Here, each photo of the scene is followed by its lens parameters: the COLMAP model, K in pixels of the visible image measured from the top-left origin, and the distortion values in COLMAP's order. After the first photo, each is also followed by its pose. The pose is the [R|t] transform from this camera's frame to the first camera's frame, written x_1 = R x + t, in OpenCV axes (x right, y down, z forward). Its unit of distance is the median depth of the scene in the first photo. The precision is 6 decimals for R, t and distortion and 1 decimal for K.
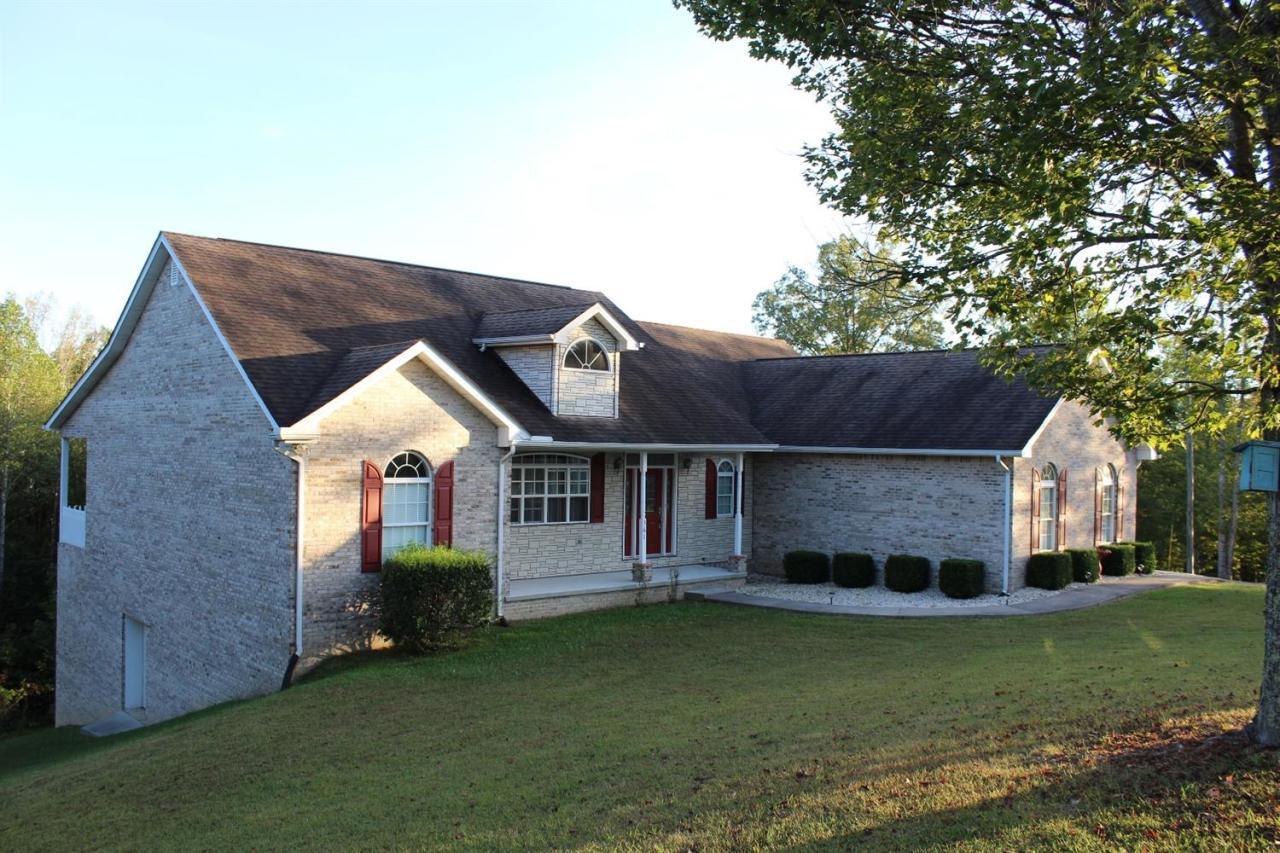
lens RADIAL K [[1072.6, 0, 630.1], [0, 1072.6, 424.2], [0, 0, 1]] dist [-0.163377, 0.152008]
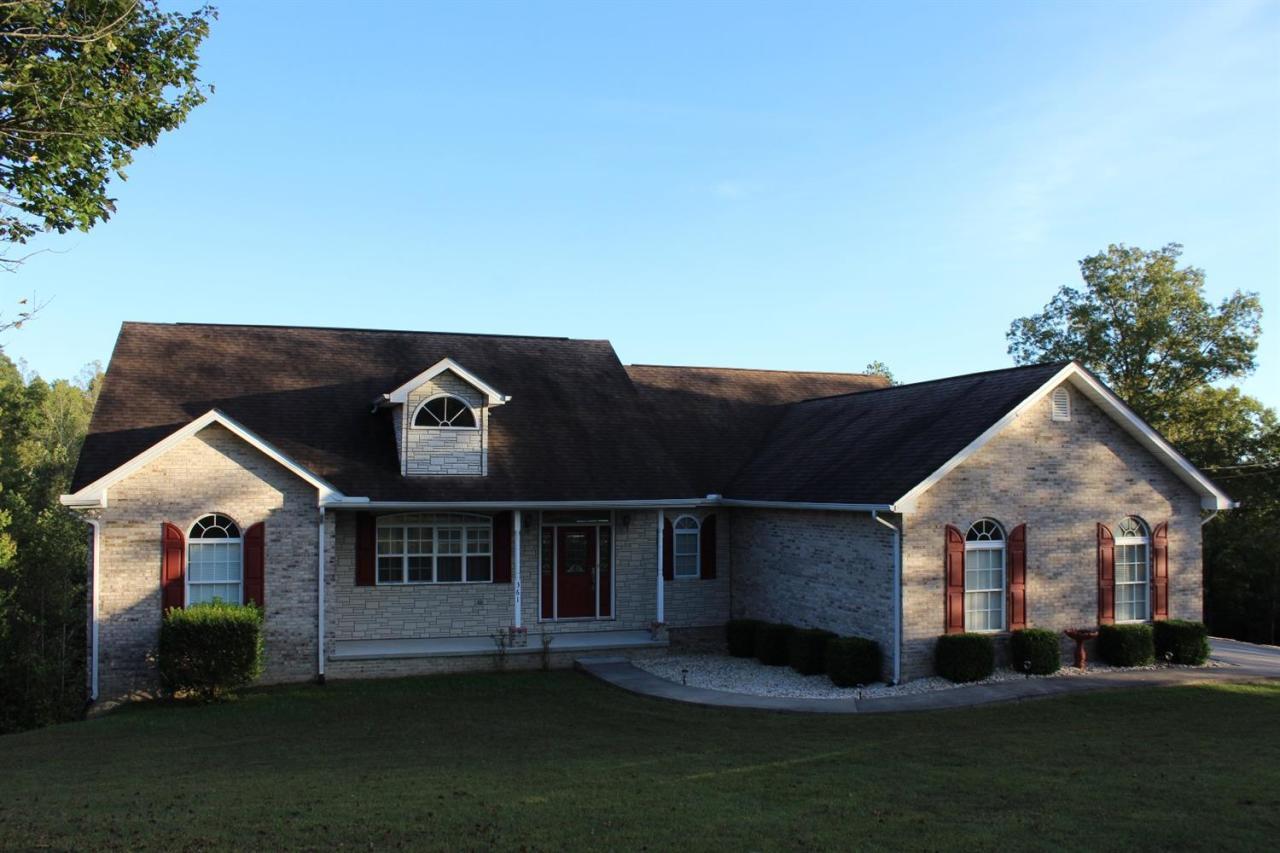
lens RADIAL K [[1072.6, 0, 630.1], [0, 1072.6, 424.2], [0, 0, 1]] dist [-0.163377, 0.152008]
pose [[0.909091, -0.043404, -0.414330, 0.531918], [0.025877, 0.998521, -0.047824, -0.002548], [0.415793, 0.032755, 0.908869, 0.187045]]
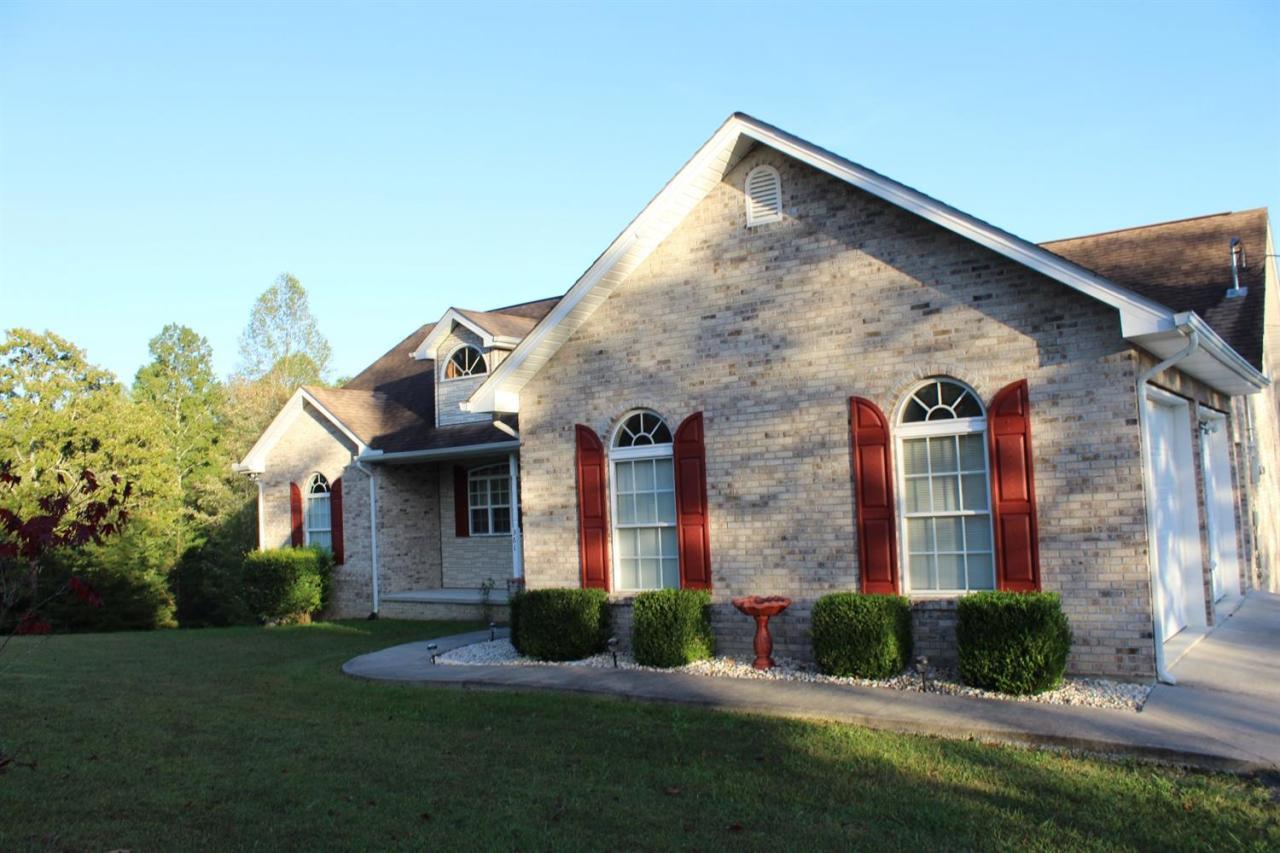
lens RADIAL K [[1072.6, 0, 630.1], [0, 1072.6, 424.2], [0, 0, 1]] dist [-0.163377, 0.152008]
pose [[0.182289, -0.106959, -0.977410, 0.969359], [0.067969, 0.993059, -0.095995, 0.100365], [0.980893, -0.048935, 0.188293, 0.986502]]
